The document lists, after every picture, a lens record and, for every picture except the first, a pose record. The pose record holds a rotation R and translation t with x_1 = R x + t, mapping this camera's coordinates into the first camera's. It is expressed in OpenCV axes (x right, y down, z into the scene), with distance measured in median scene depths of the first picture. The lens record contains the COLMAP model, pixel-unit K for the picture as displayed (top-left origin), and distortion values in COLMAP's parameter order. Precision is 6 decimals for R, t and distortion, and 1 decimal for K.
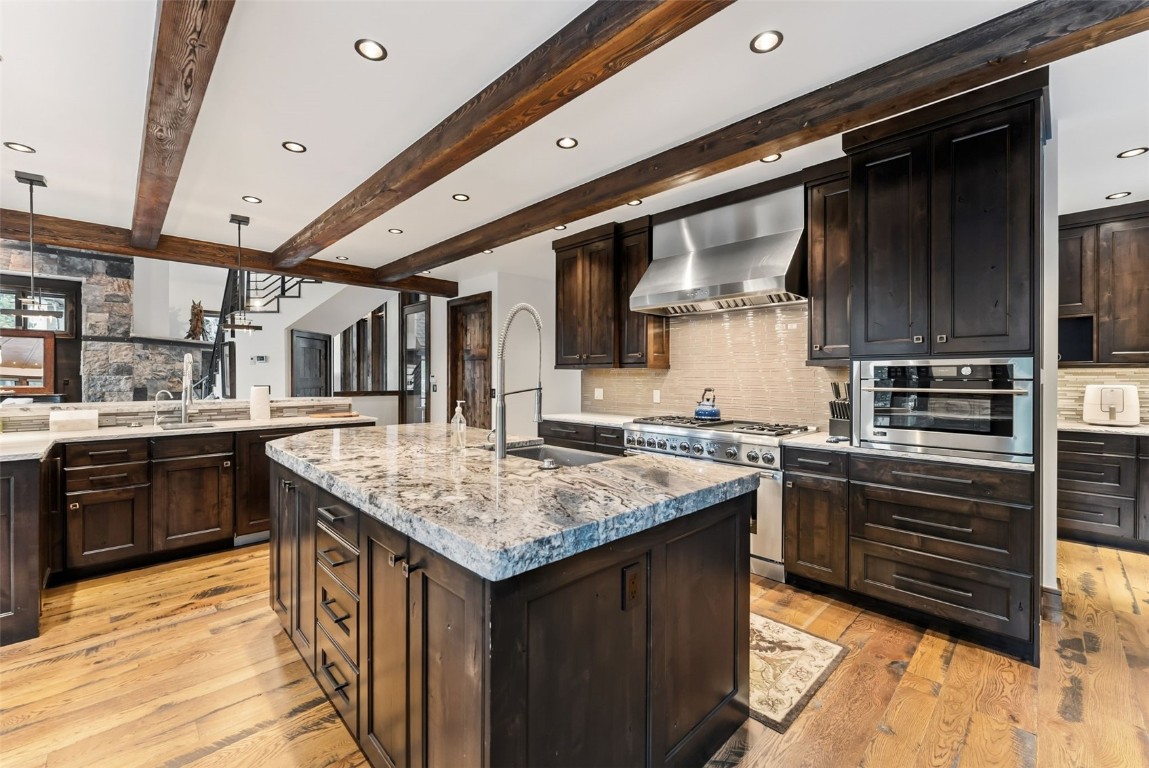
lens RADIAL K [[475.9, 0, 576.7], [0, 475.9, 378.4], [0, 0, 1]] dist [0.003046, -0.000481]
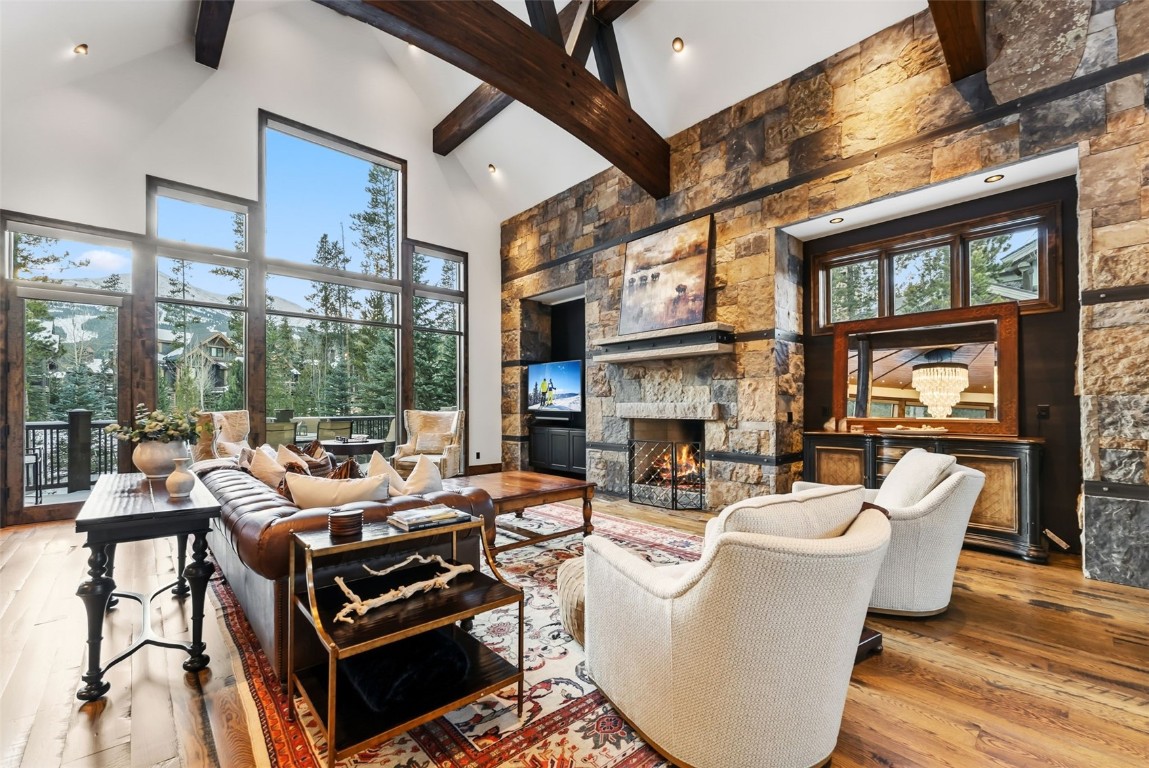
lens RADIAL K [[475.9, 0, 575.5], [0, 475.9, 400.2], [0, 0, 1]] dist [0.003046, -0.000481]
pose [[-0.031025, -0.011762, -0.999449, -0.629584], [0.001894, 0.999928, -0.011826, 0.001668], [0.999517, -0.002260, -0.031000, 0.594939]]
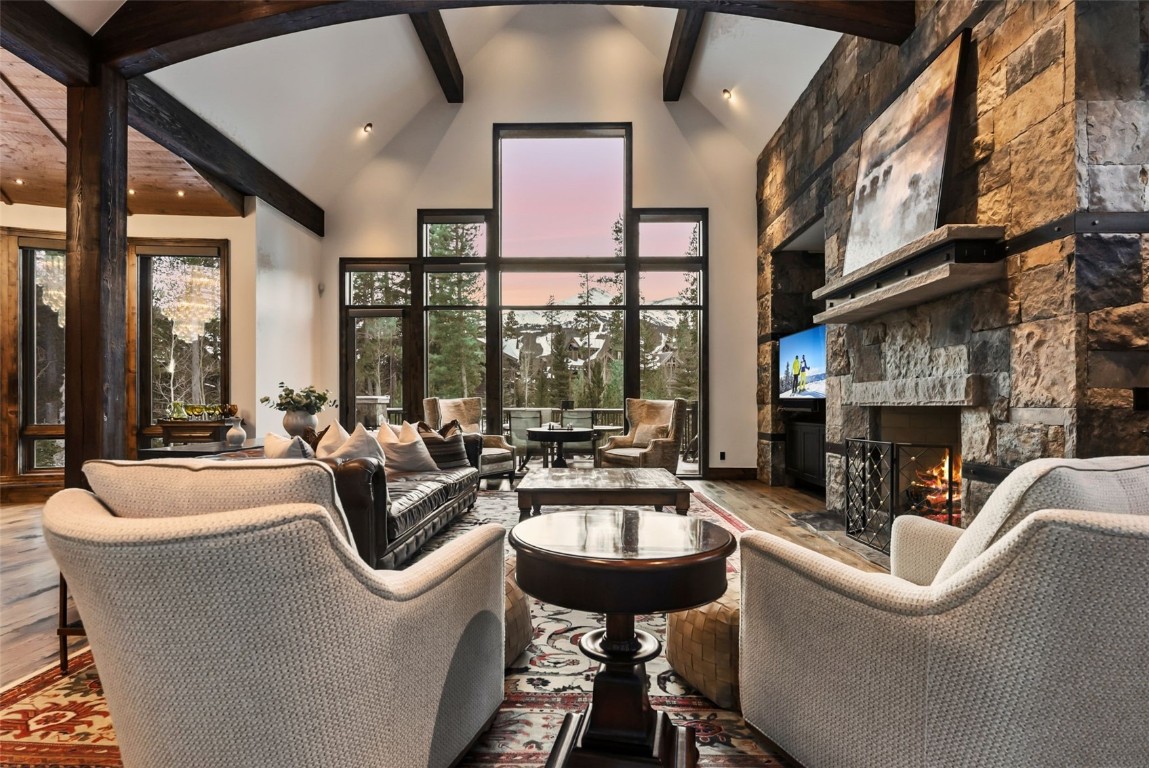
lens RADIAL K [[552.1, 0, 573.1], [0, 552.1, 405.1], [0, 0, 1]] dist [-0.000780, -0.000246]
pose [[-0.713858, -0.004958, -0.700273, -0.780330], [-0.004516, 0.999987, -0.002477, 0.022330], [0.700276, 0.001394, -0.713871, 0.842525]]
